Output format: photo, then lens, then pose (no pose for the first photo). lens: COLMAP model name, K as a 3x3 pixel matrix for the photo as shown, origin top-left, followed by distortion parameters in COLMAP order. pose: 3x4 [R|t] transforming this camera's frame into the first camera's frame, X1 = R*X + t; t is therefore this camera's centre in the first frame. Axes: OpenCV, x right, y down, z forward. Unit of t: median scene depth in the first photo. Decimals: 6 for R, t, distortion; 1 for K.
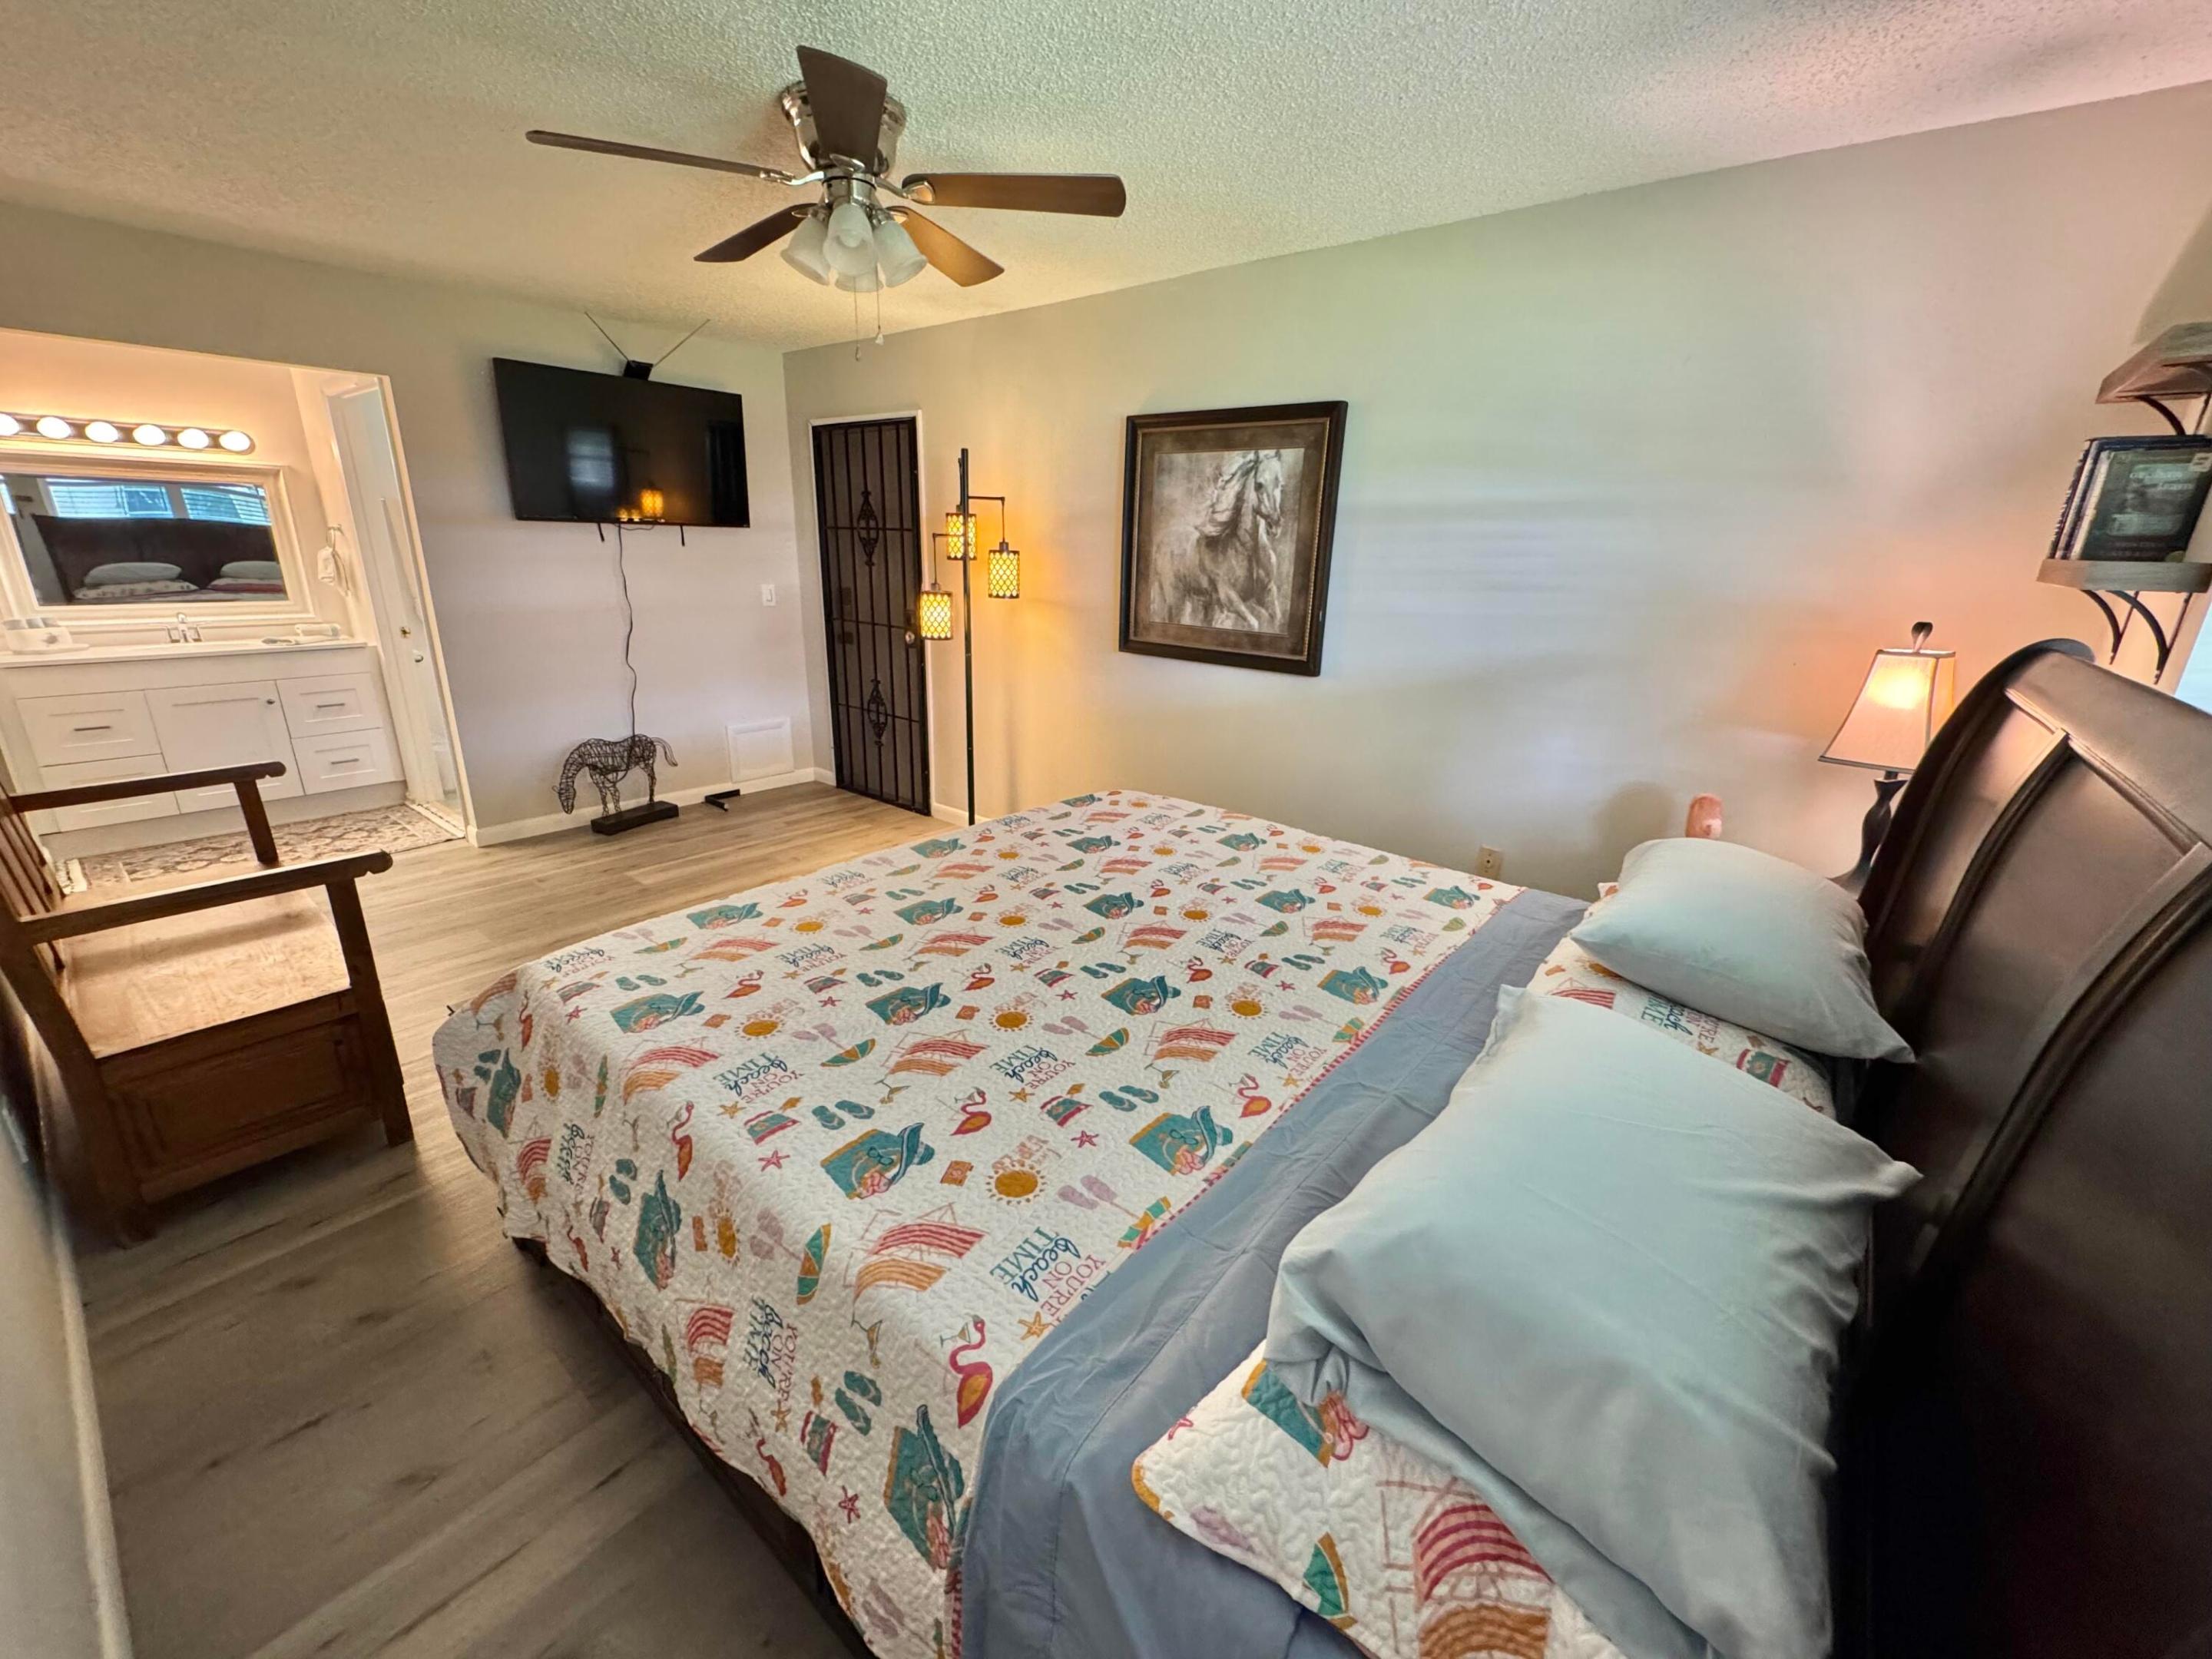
lens RADIAL K [[890.7, 0, 1108.2], [0, 890.7, 835.6], [0, 0, 1]] dist [-0.005451, 0.000700]
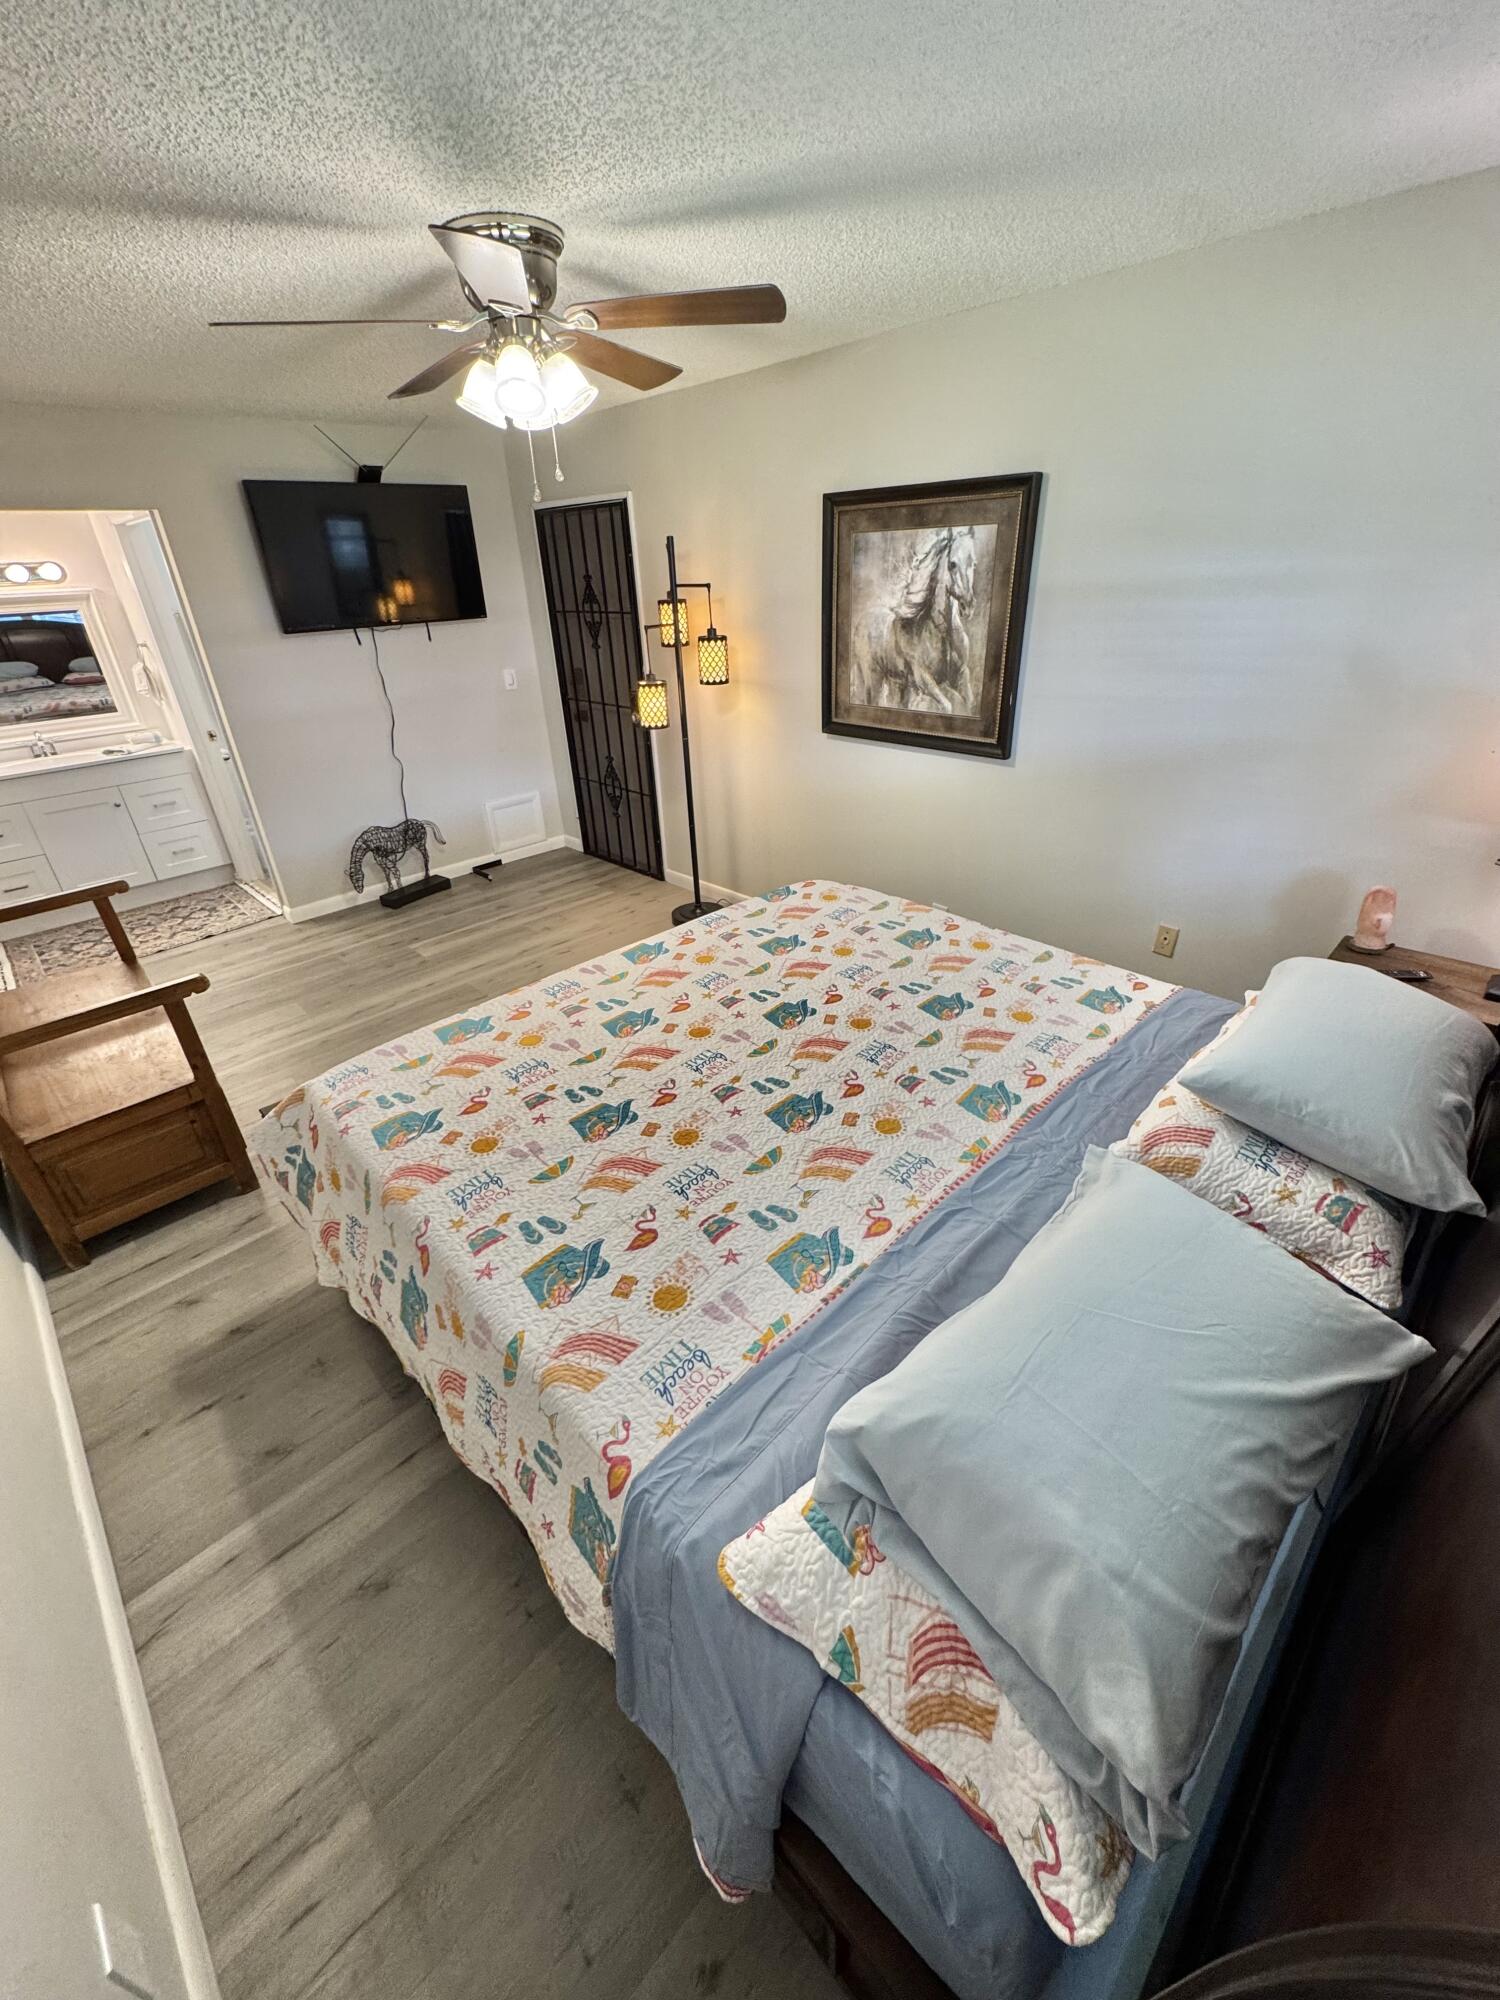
lens RADIAL K [[805.3, 0, 754.9], [0, 805.3, 1004.4], [0, 0, 1]] dist [-0.005451, 0.000700]
pose [[0.992100, -0.006311, -0.125288, 0.106320], [0.029843, 0.981935, 0.186849, -0.148623], [0.121846, -0.189111, 0.974367, -0.009258]]
